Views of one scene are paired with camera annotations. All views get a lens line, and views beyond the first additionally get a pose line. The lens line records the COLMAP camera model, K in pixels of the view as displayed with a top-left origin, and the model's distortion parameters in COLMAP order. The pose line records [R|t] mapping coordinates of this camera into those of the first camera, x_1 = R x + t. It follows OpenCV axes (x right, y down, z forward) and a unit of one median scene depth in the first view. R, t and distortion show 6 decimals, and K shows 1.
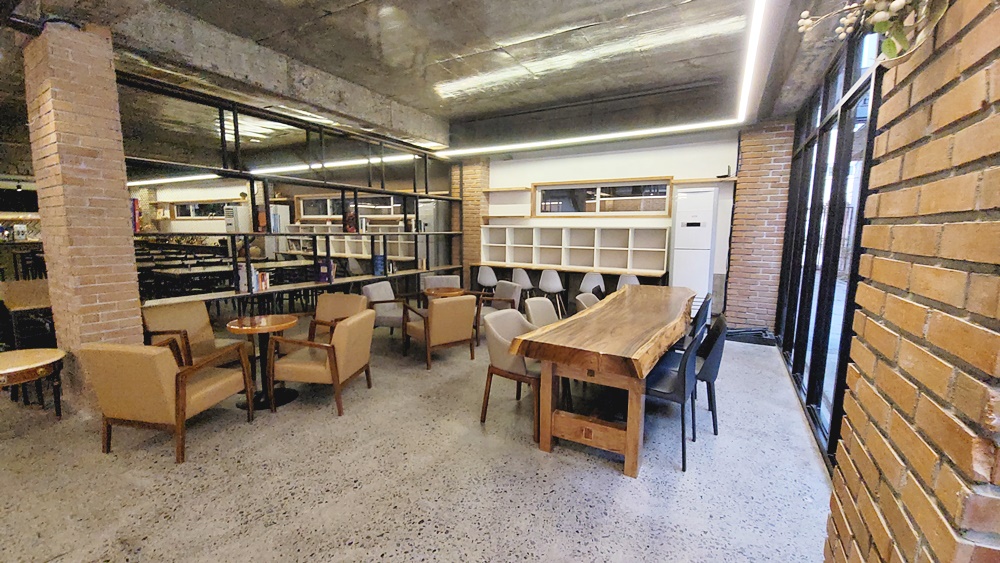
lens RADIAL K [[401.3, 0, 501.0], [0, 401.3, 283.2], [0, 0, 1]] dist [-0.001525, -0.001829]
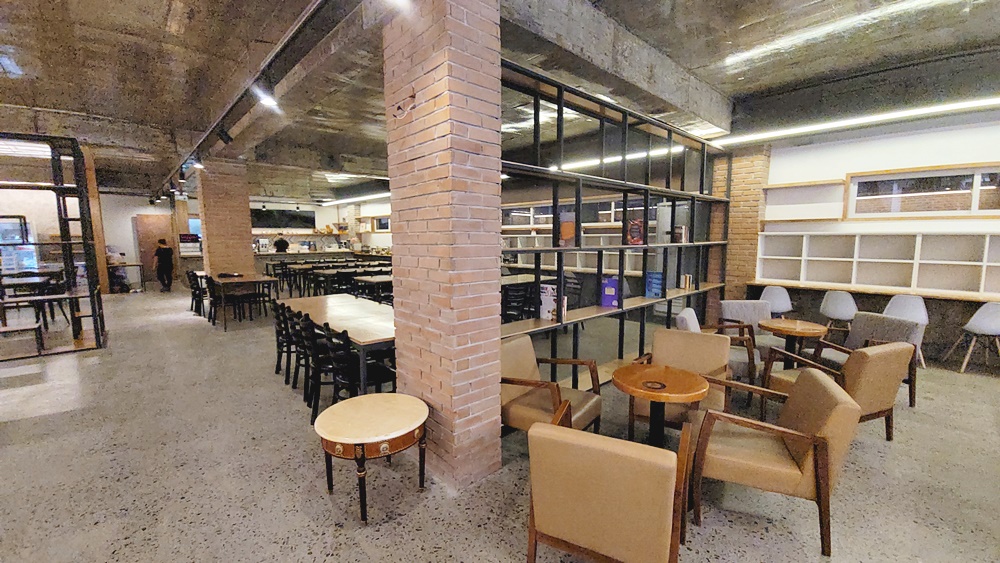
lens RADIAL K [[401.3, 0, 495.8], [0, 401.3, 280.9], [0, 0, 1]] dist [-0.001525, -0.001829]
pose [[0.954389, 0.016666, -0.298101, -0.305528], [-0.023828, 0.999508, -0.020405, -0.023715], [0.297614, 0.026577, 0.954316, 0.118594]]
